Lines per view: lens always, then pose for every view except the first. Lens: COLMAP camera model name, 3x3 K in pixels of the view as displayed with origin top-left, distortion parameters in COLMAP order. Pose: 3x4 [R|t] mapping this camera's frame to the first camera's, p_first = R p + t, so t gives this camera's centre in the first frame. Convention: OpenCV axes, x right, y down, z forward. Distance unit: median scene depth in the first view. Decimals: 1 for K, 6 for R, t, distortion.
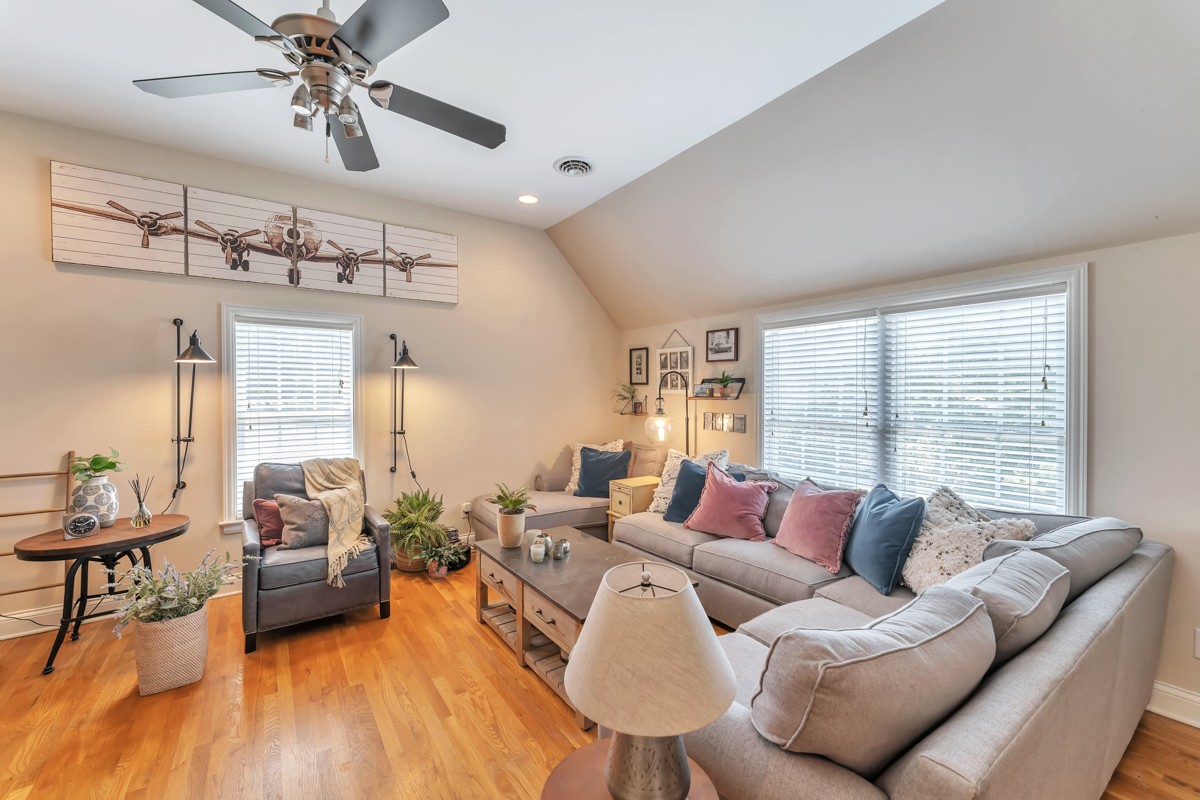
lens RADIAL K [[490.4, 0, 604.8], [0, 490.4, 399.5], [0, 0, 1]] dist [0.003393, -0.000348]
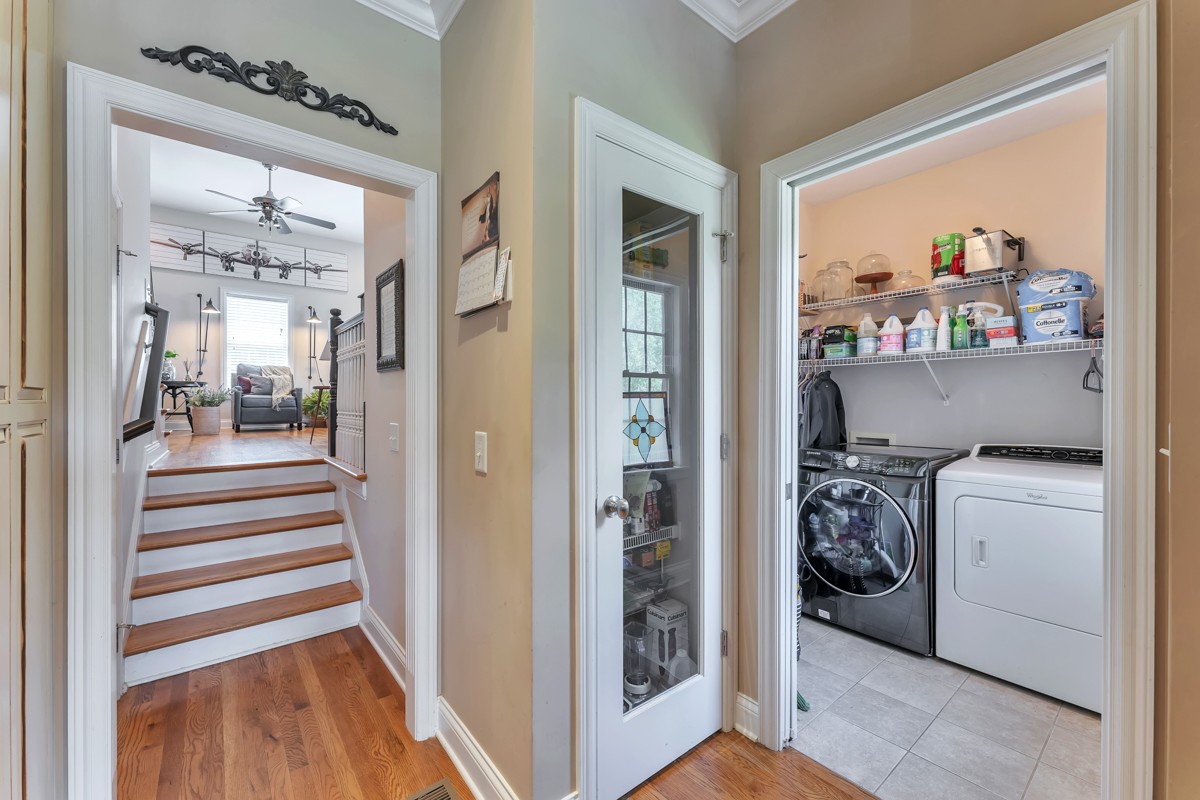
lens RADIAL K [[478.5, 0, 597.1], [0, 478.5, 402.0], [0, 0, 1]] dist [-0.000379, 0.000098]
pose [[0.997960, 0.001167, 0.063837, 0.658491], [-0.000766, 0.999980, -0.006316, 0.292507], [-0.063843, 0.006254, 0.997940, -1.081427]]
